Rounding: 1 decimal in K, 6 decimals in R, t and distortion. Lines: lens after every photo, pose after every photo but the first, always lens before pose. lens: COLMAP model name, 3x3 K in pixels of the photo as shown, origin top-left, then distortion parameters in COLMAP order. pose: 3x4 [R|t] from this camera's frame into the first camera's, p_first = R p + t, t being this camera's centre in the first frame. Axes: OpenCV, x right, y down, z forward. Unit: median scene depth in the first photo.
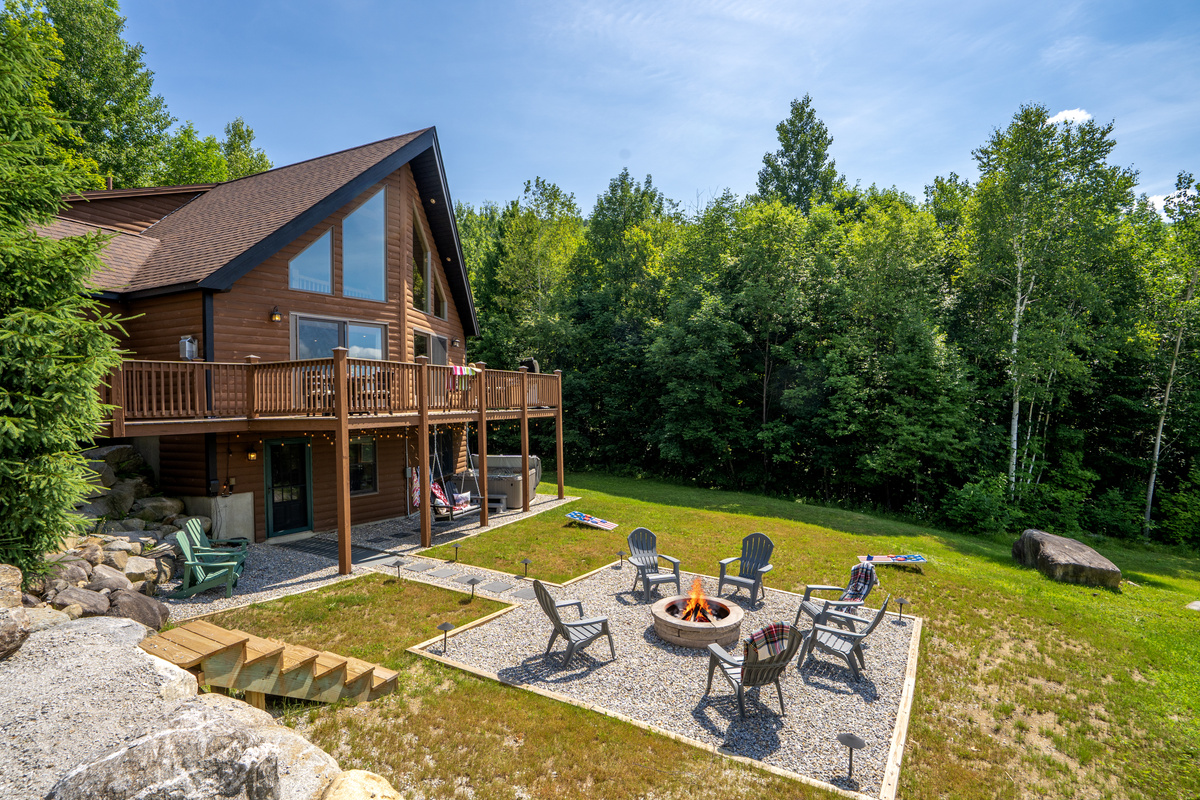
lens RADIAL K [[559.0, 0, 599.8], [0, 559.0, 408.0], [0, 0, 1]] dist [-0.041147, 0.009644]
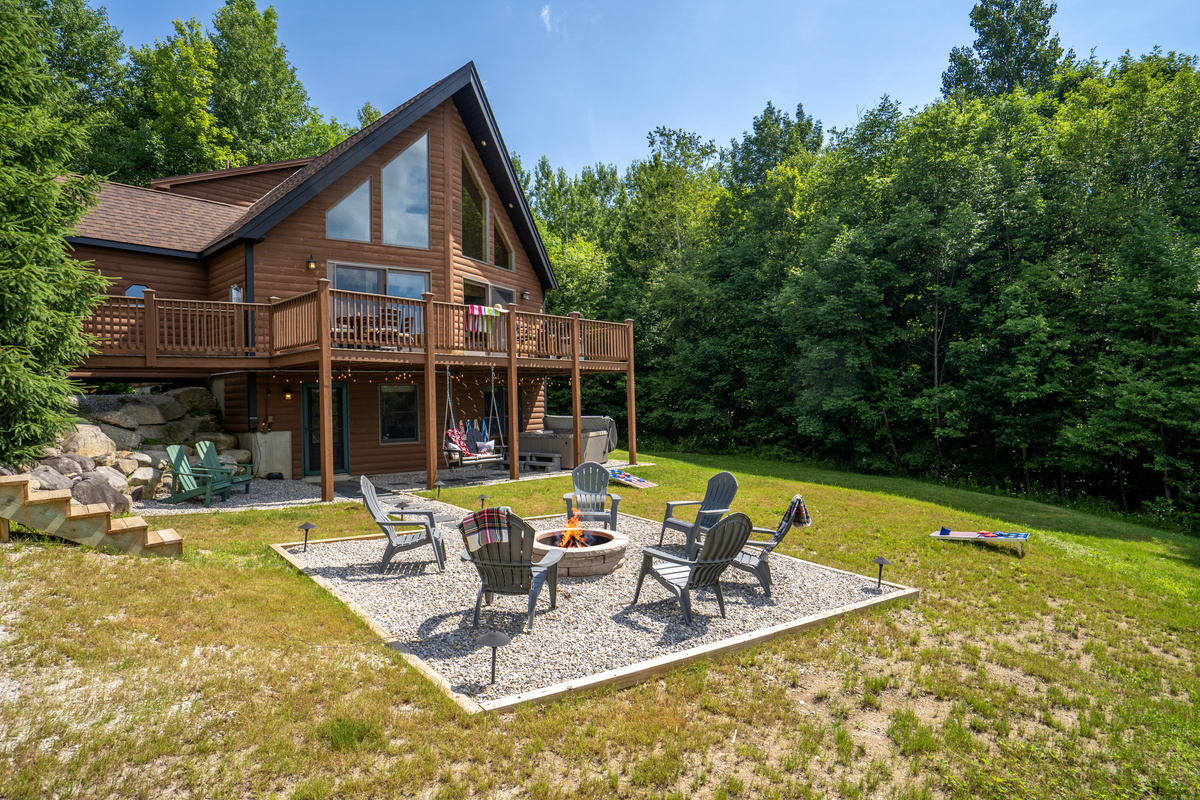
lens RADIAL K [[623.7, 0, 600.2], [0, 623.7, 400.2], [0, 0, 1]] dist [-0.022624, 0.006834]
pose [[0.941351, -0.002702, -0.337418, 0.255372], [0.000988, 0.999986, -0.005252, 0.077809], [0.337428, 0.004611, 0.941340, 0.062137]]
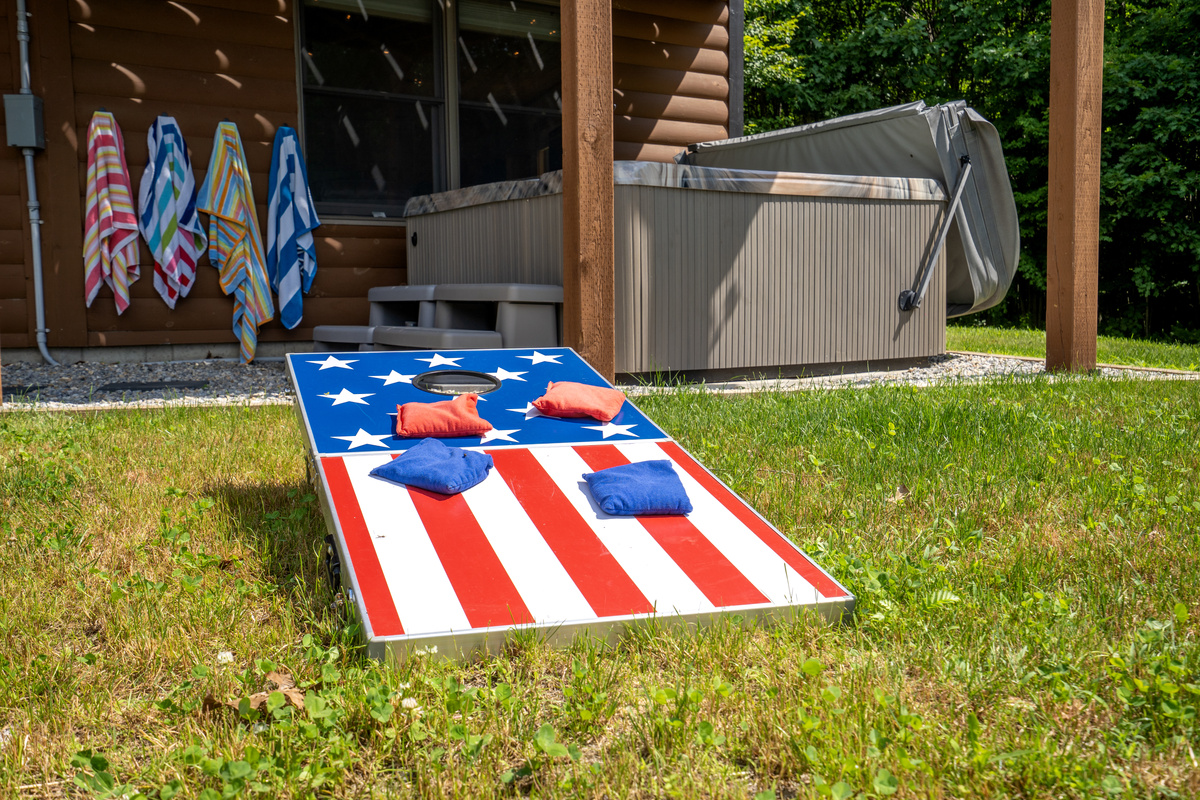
lens RADIAL K [[1161.9, 0, 595.1], [0, 1161.9, 411.3], [0, 0, 1]] dist [0.067657, 0.000000]
pose [[0.643441, 0.062299, -0.762956, 0.093758], [0.001301, 0.996592, 0.082474, 0.174976], [0.765494, -0.054060, 0.641168, 0.853175]]
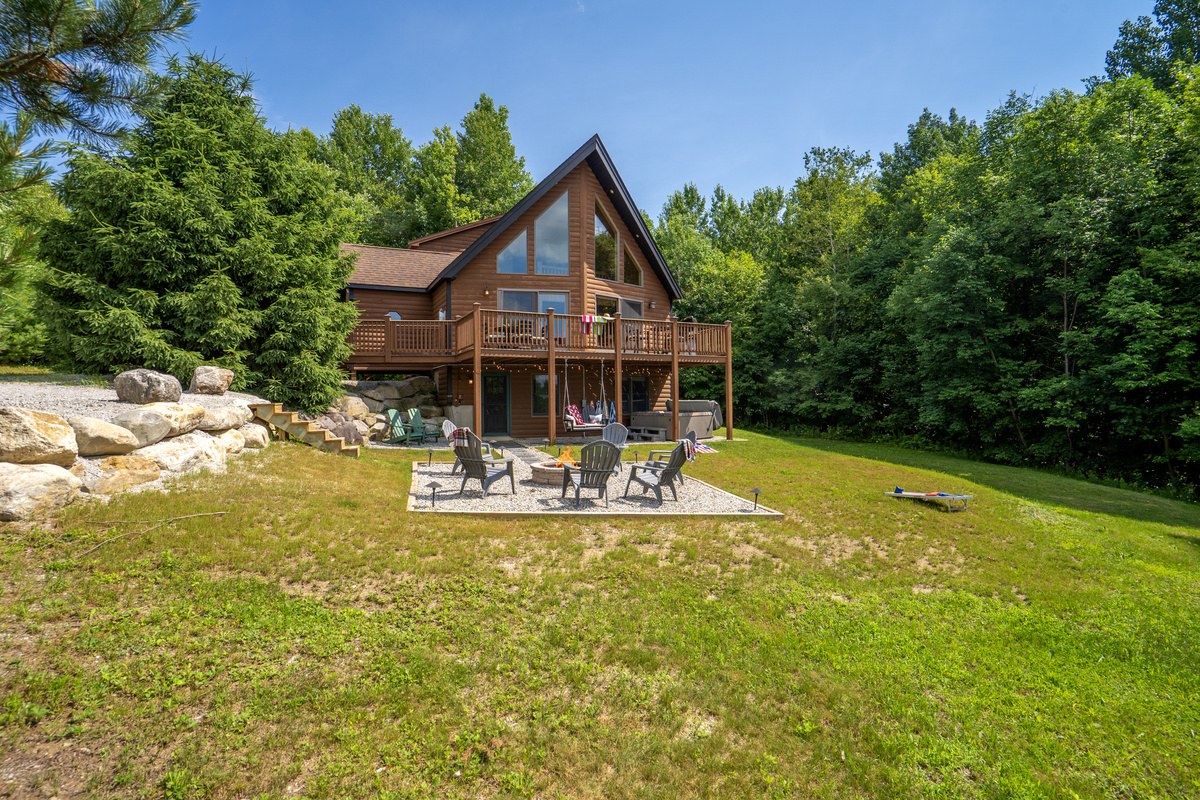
lens RADIAL K [[559.0, 0, 605.7], [0, 559.0, 400.8], [0, 0, 1]] dist [-0.041147, 0.009644]
pose [[0.758983, 0.010204, -0.651030, 0.532193], [-0.010504, 0.999939, 0.003427, 0.101053], [0.651025, 0.004237, 0.759044, 0.031533]]
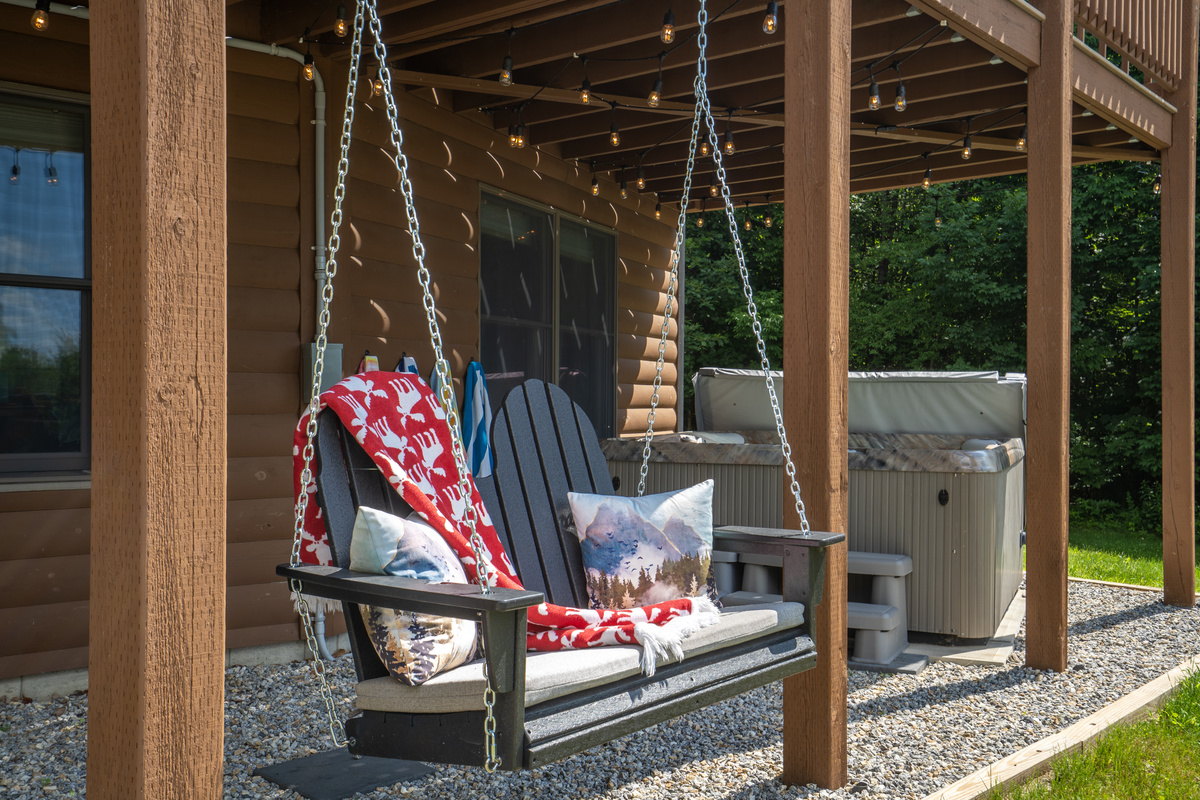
lens RADIAL K [[1161.9, 0, 584.8], [0, 1161.9, 423.9], [0, 0, 1]] dist [0.067657, 0.000000]
pose [[0.953385, 0.022119, -0.300943, -0.164606], [-0.017421, 0.999681, 0.018288, 0.118390], [0.301252, -0.012192, 0.953467, 0.674980]]
